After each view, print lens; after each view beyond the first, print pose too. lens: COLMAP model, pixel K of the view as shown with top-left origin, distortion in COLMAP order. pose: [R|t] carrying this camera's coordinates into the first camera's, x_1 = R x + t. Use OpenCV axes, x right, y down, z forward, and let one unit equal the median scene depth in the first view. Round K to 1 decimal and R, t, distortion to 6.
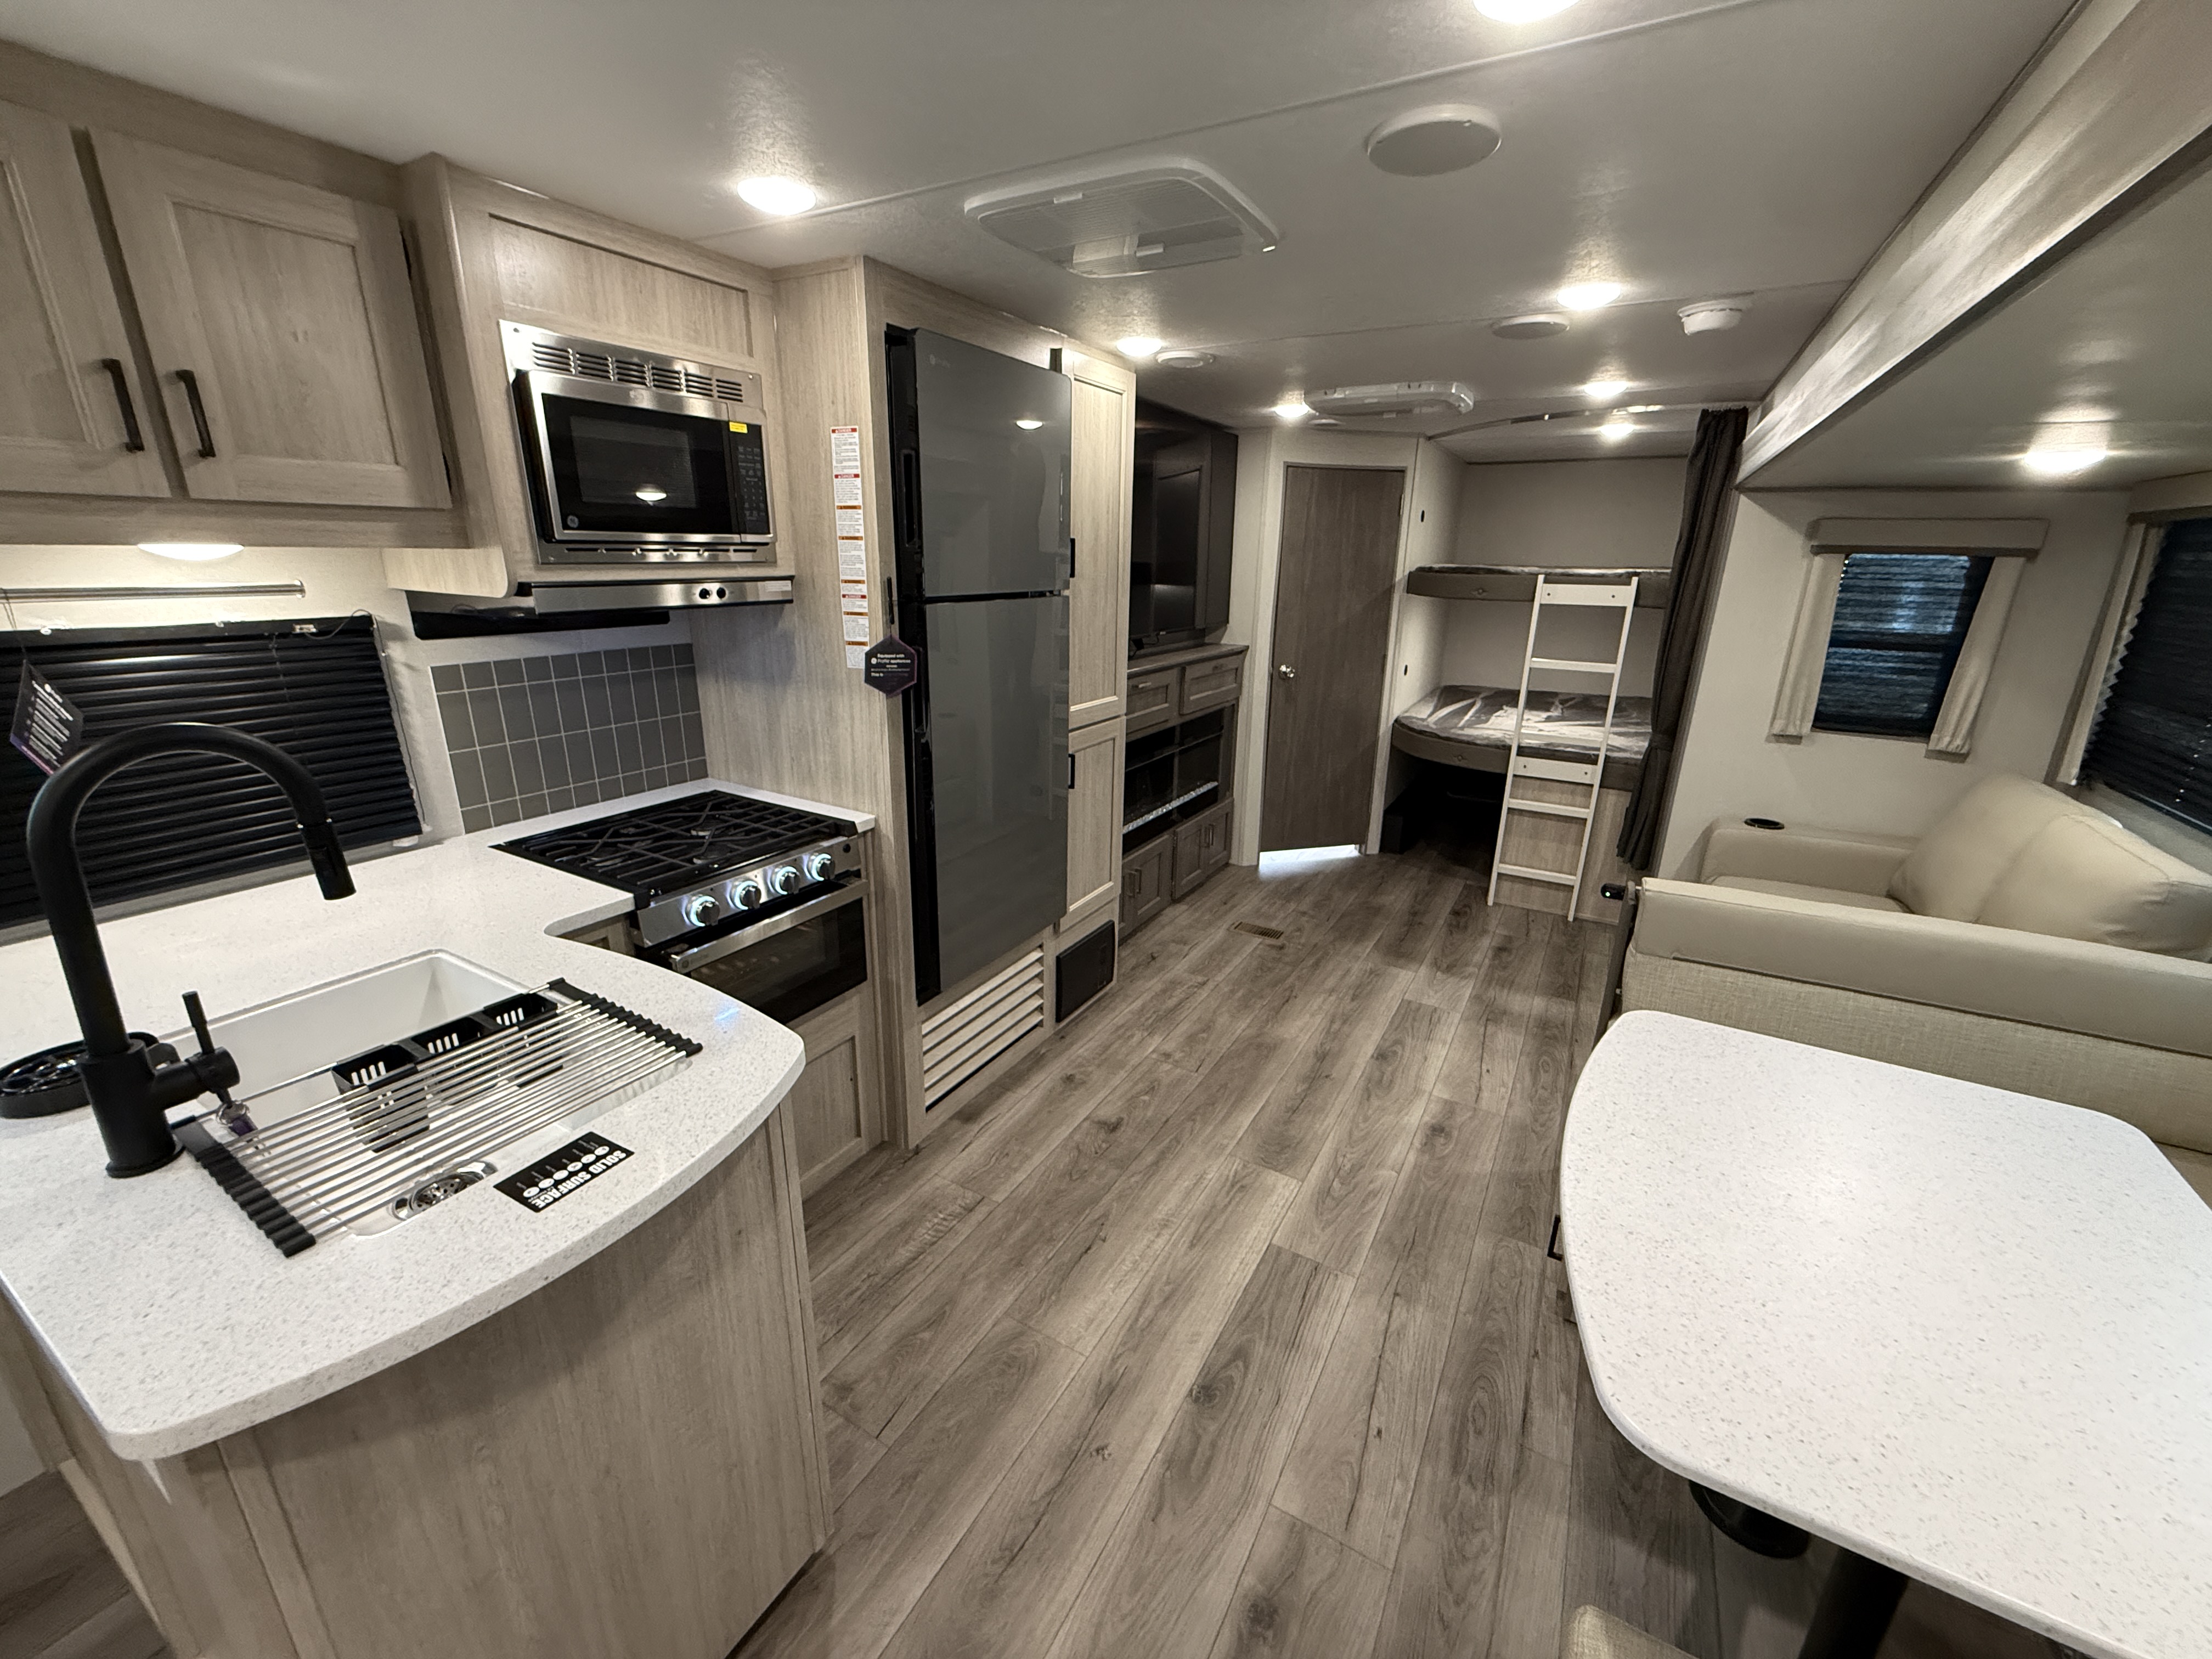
lens RADIAL K [[885.9, 0, 1098.7], [0, 885.9, 829.4], [0, 0, 1]] dist [-0.000994, 0.000134]
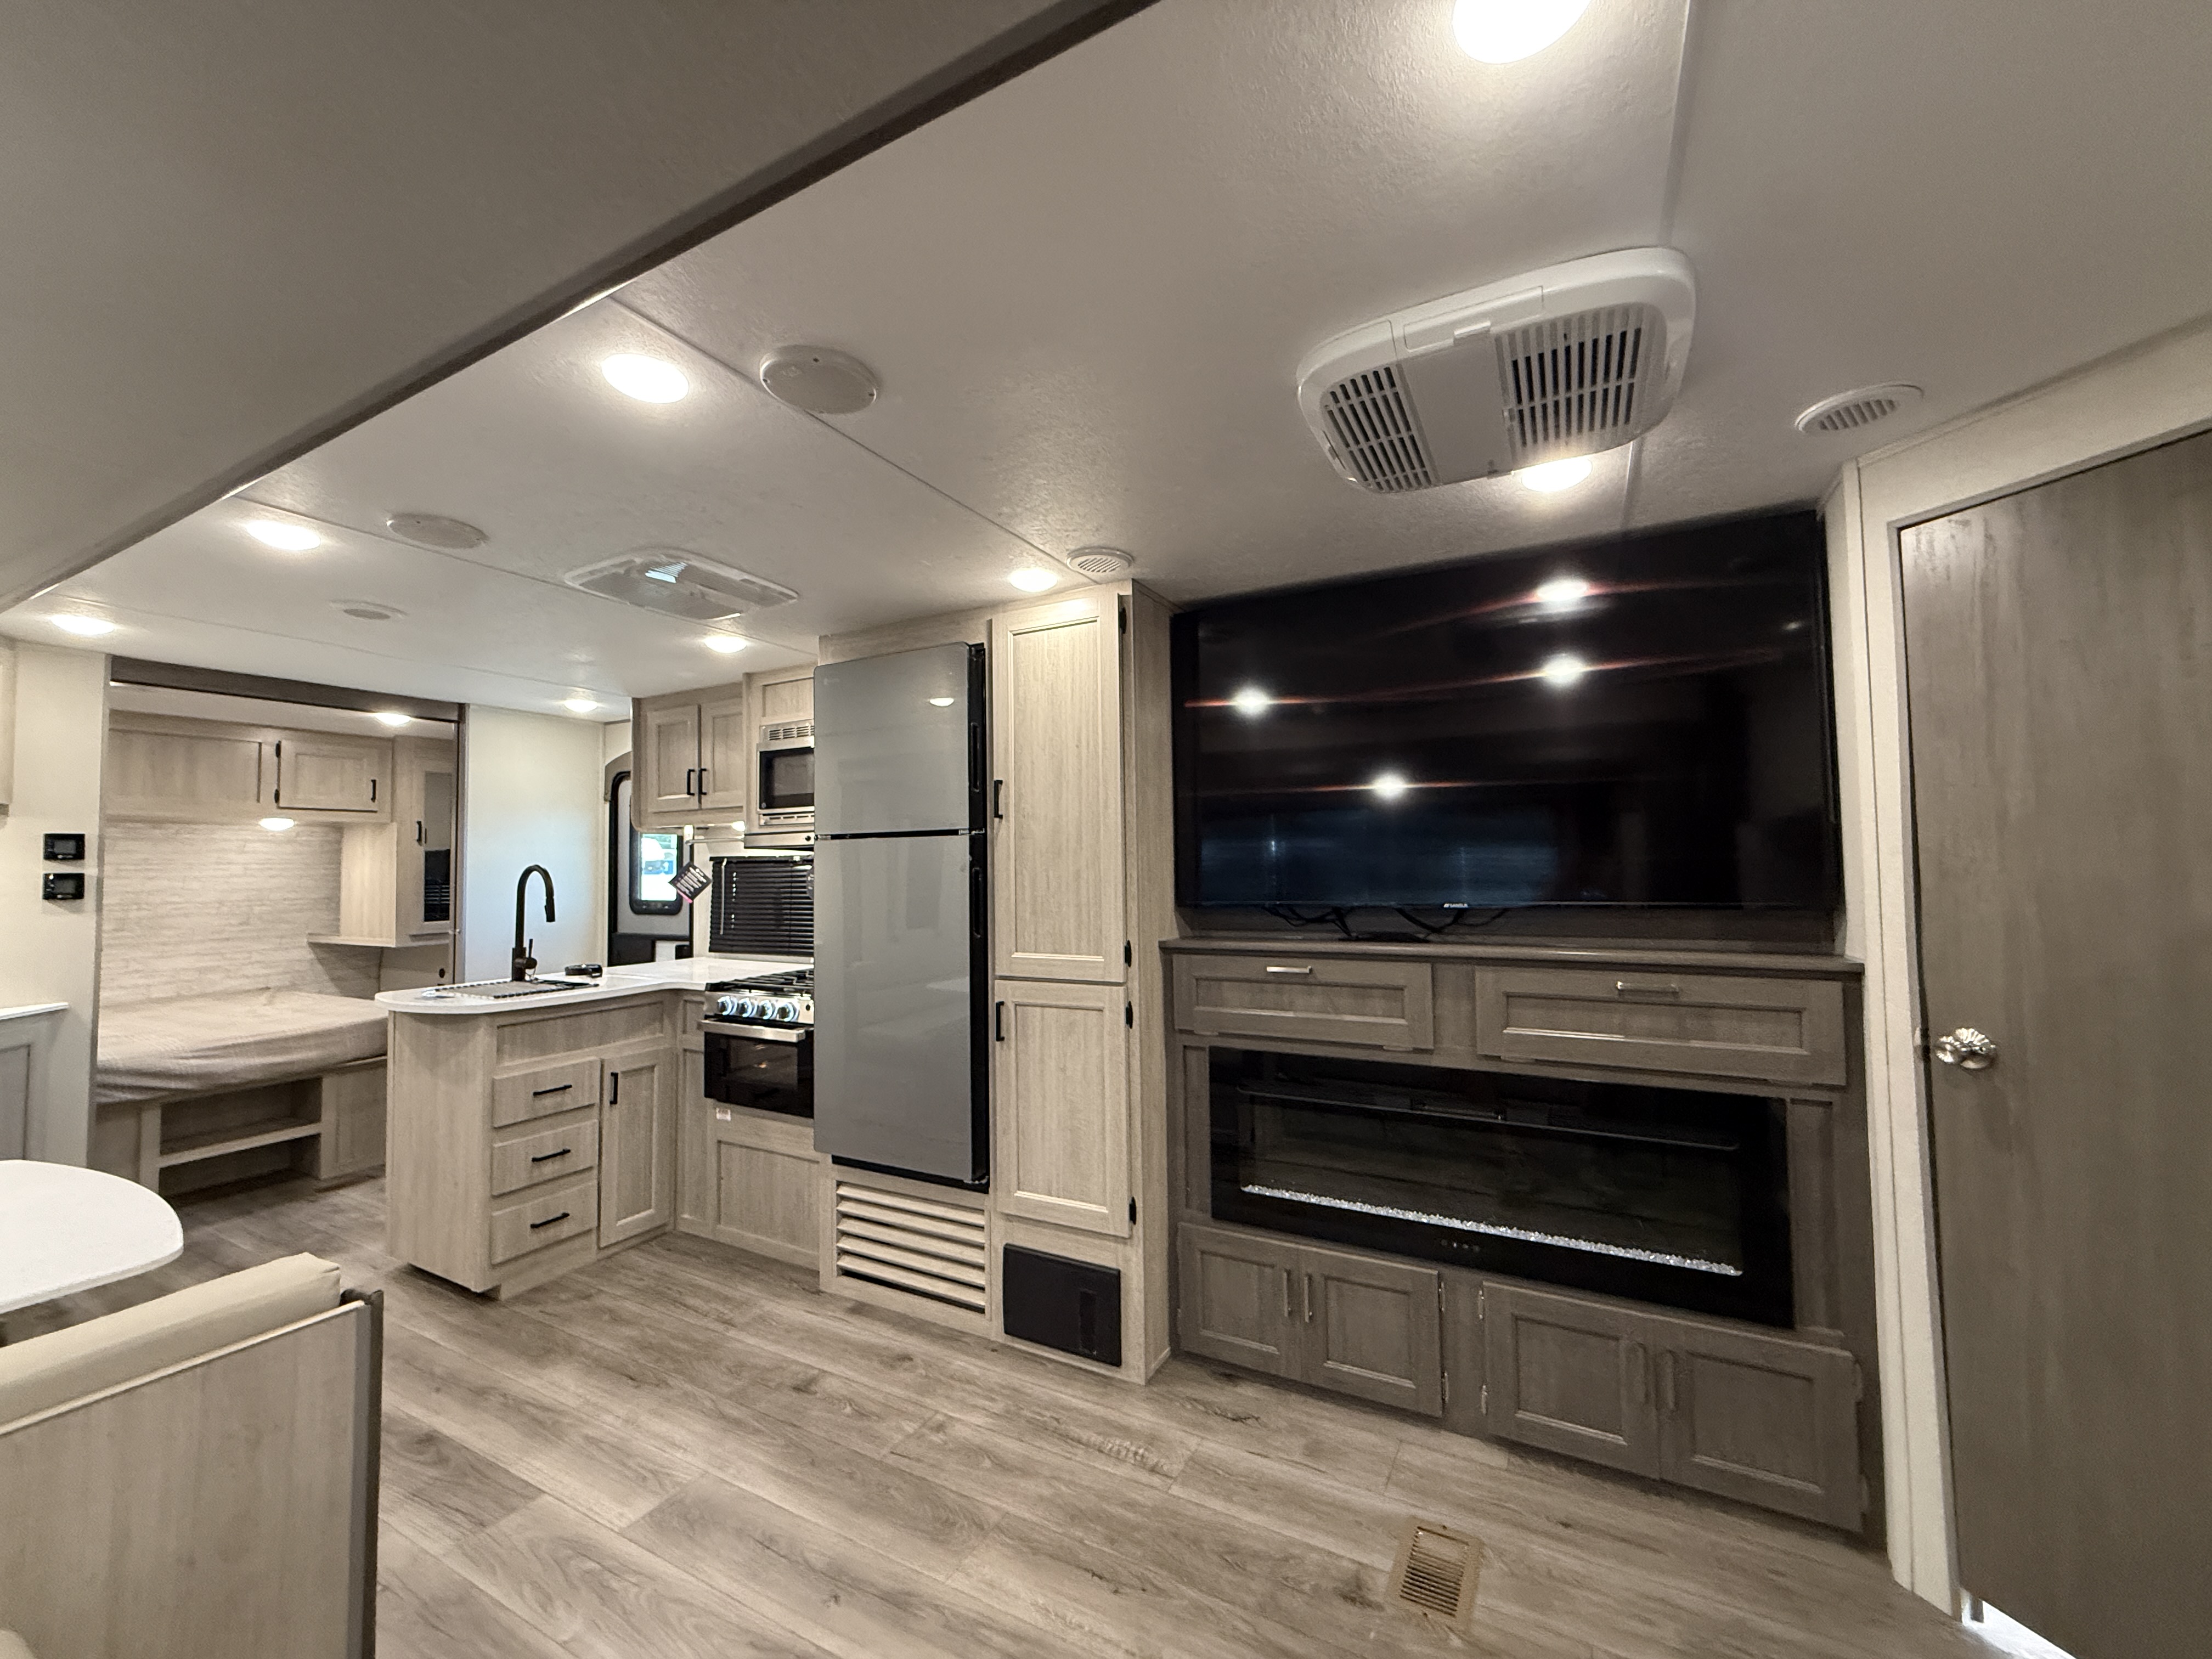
lens RADIAL K [[885.9, 0, 1100.4], [0, 885.9, 833.0], [0, 0, 1]] dist [-0.000994, 0.000134]
pose [[0.027908, -0.060249, -0.997793, 1.029366], [-0.286697, 0.955764, -0.065730, -0.254485], [0.957615, 0.287898, 0.009400, 1.190202]]
